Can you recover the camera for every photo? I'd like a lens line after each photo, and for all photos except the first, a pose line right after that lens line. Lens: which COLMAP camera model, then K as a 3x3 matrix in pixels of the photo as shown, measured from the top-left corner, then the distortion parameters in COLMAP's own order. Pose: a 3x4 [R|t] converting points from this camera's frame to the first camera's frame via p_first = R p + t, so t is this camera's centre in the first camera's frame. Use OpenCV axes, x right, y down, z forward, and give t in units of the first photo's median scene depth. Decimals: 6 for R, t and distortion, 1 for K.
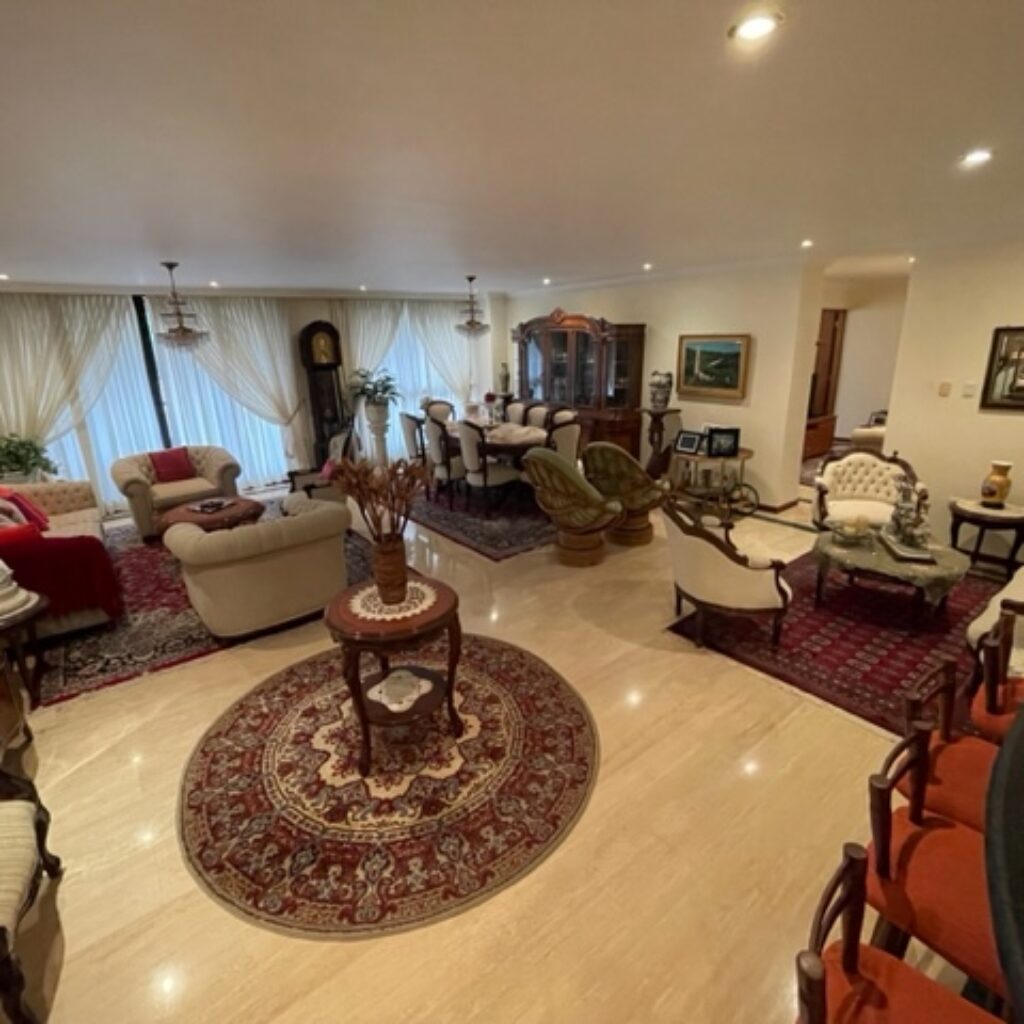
lens RADIAL K [[565.4, 0, 515.7], [0, 565.4, 509.5], [0, 0, 1]] dist [0.000384, 0.001058]
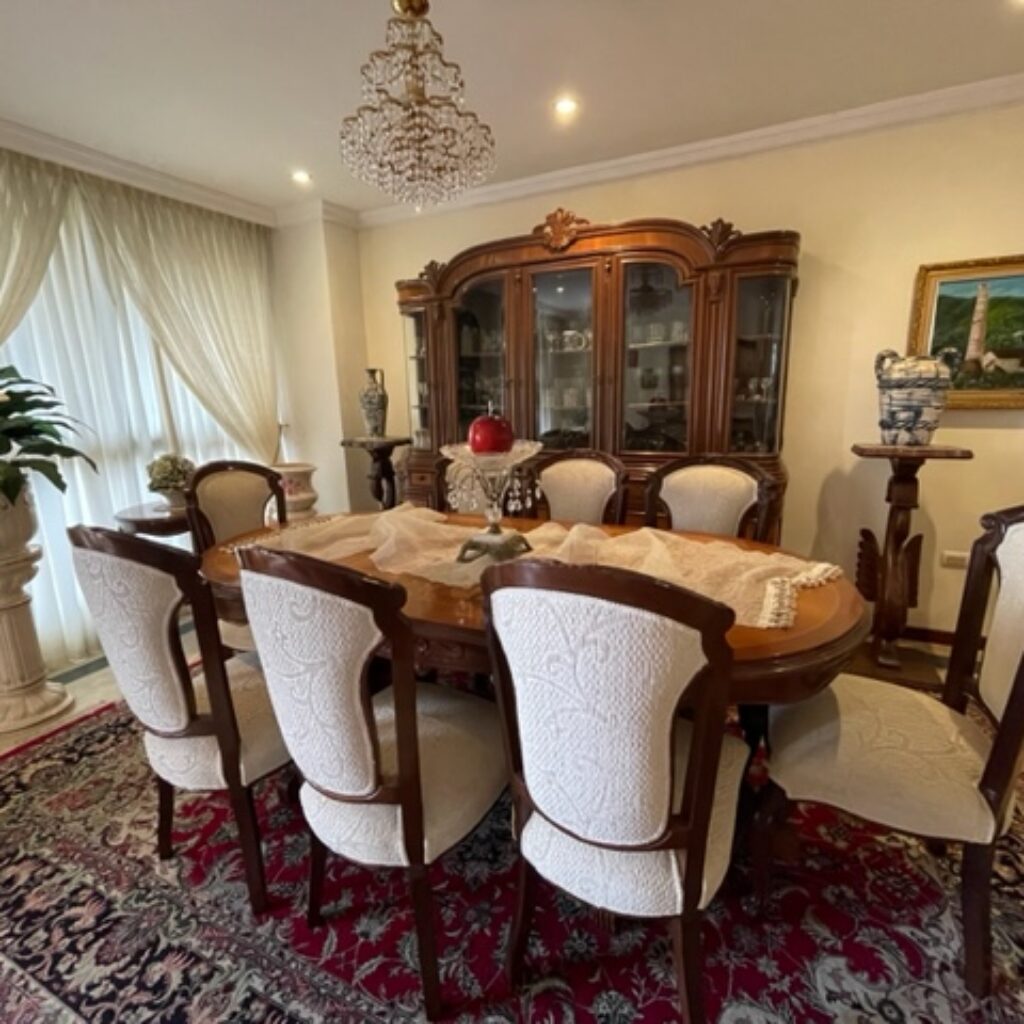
lens RADIAL K [[565.4, 0, 508.7], [0, 565.4, 509.7], [0, 0, 1]] dist [0.000384, 0.001058]
pose [[0.900992, -0.092837, 0.423785, -0.126282], [0.133816, 0.988676, -0.067914, -0.120418], [-0.412681, 0.117899, 0.903213, 0.629729]]
